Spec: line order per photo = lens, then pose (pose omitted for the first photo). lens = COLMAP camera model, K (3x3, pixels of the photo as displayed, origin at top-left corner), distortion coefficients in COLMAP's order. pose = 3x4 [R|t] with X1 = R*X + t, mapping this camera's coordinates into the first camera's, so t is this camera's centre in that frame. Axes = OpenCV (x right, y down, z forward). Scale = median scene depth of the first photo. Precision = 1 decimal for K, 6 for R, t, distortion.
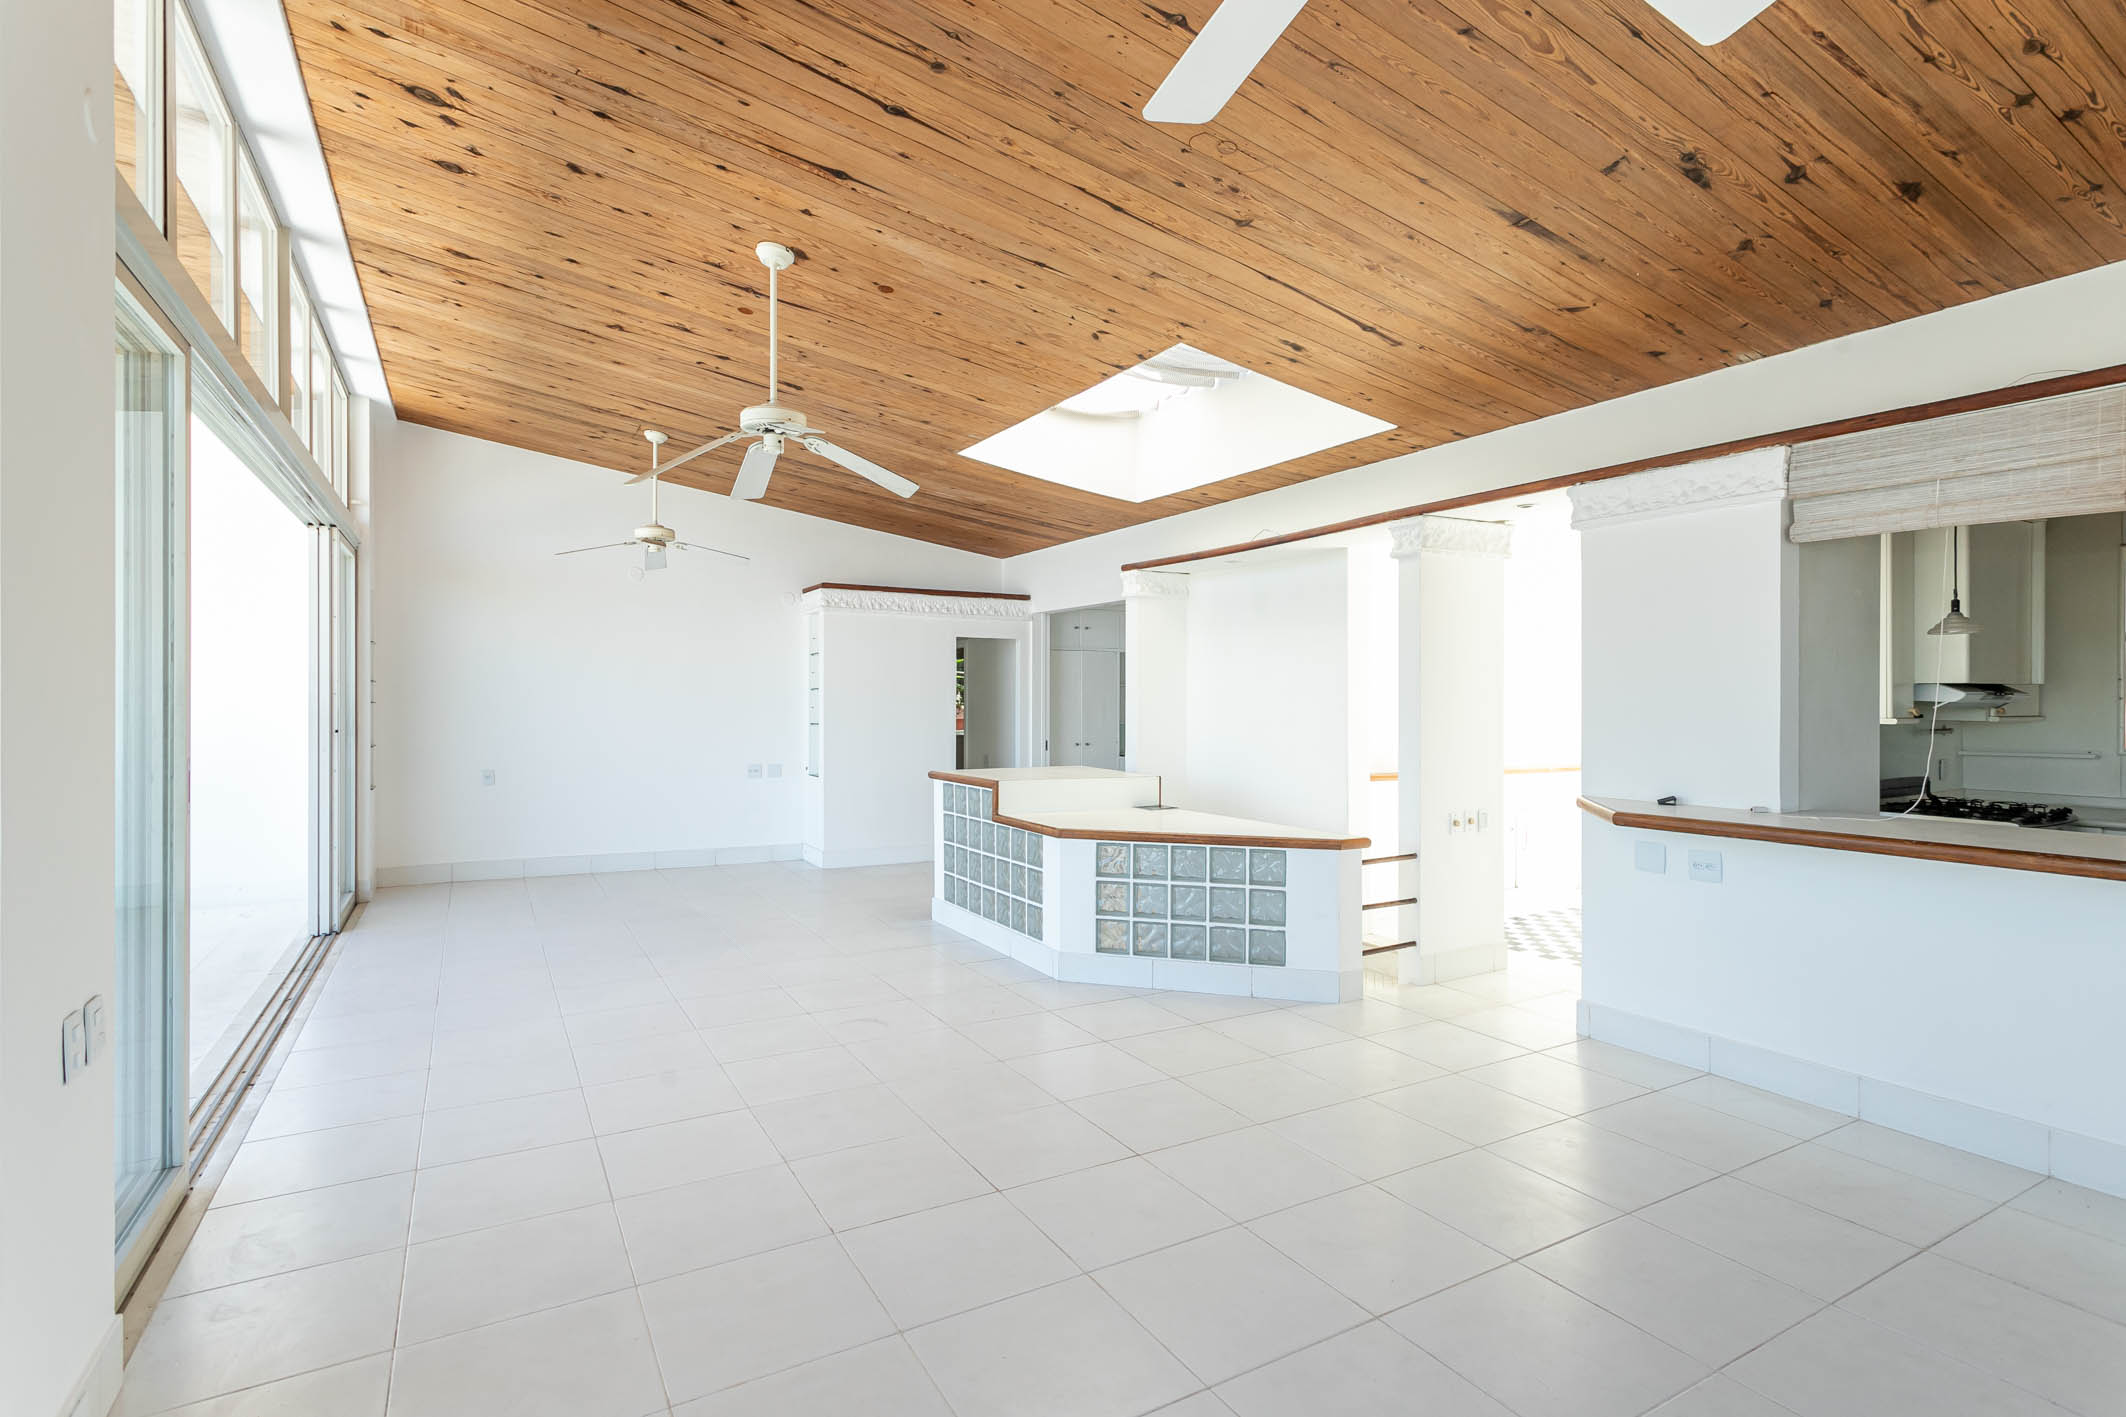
lens RADIAL K [[1019.6, 0, 1079.1], [0, 1019.6, 714.4], [0, 0, 1]] dist [-0.003074, 0.002541]
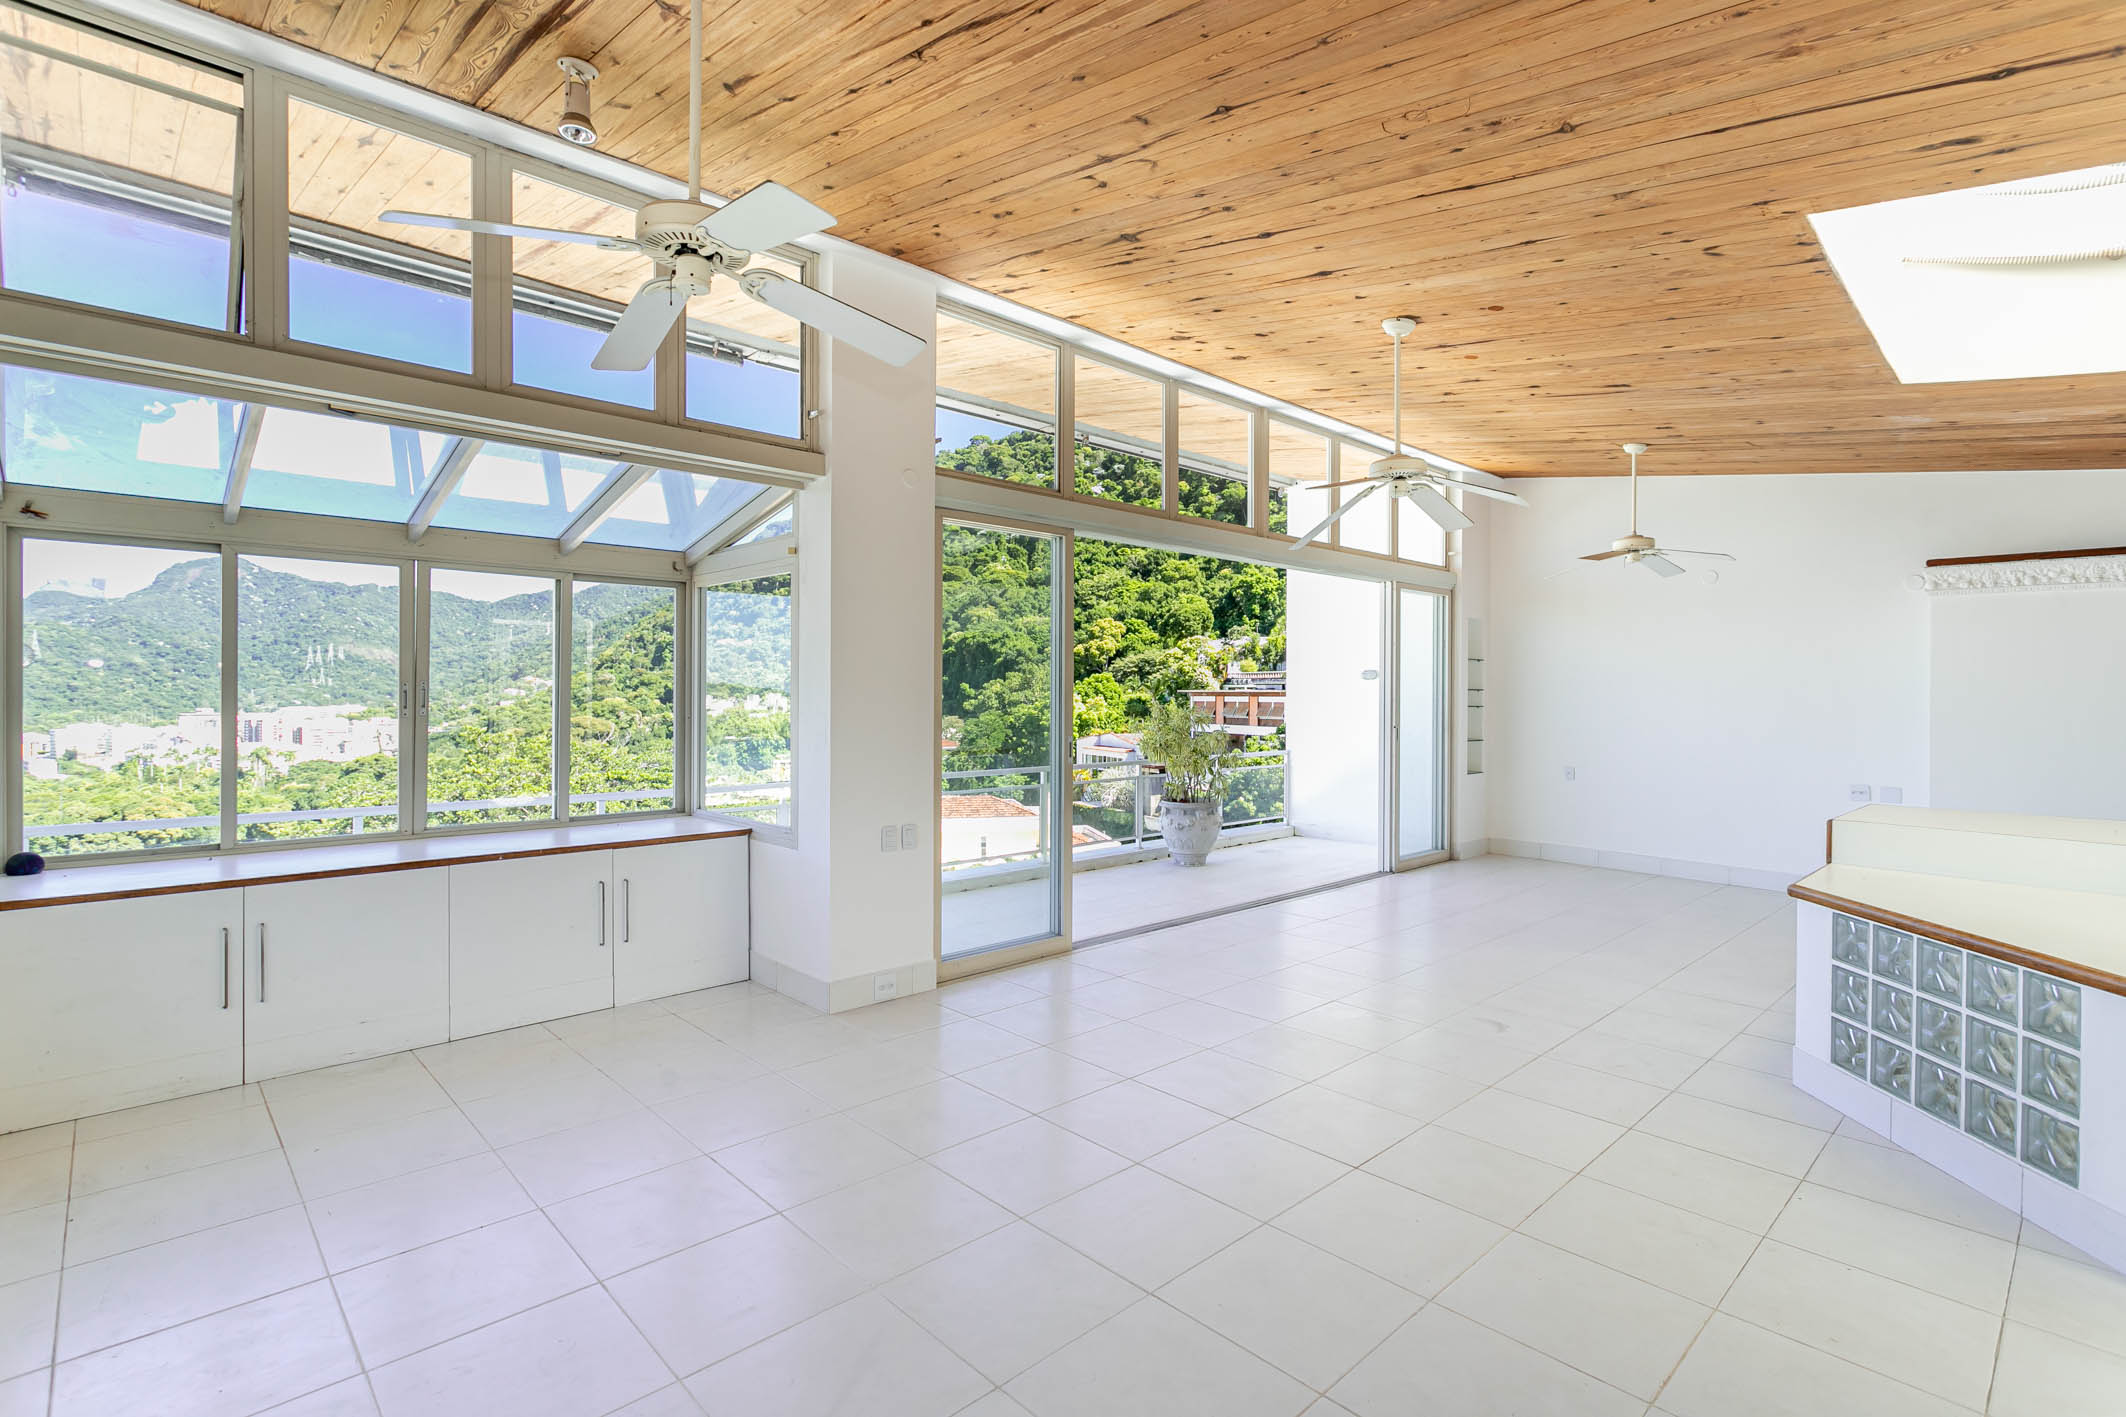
lens RADIAL K [[1019.6, 0, 1080.0], [0, 1019.6, 719.5], [0, 0, 1]] dist [-0.003074, 0.002541]
pose [[0.233267, 0.023034, -0.972140, 0.616887], [-0.017242, 0.999660, 0.019549, -0.017394], [0.972260, 0.012202, 0.233585, 0.316149]]
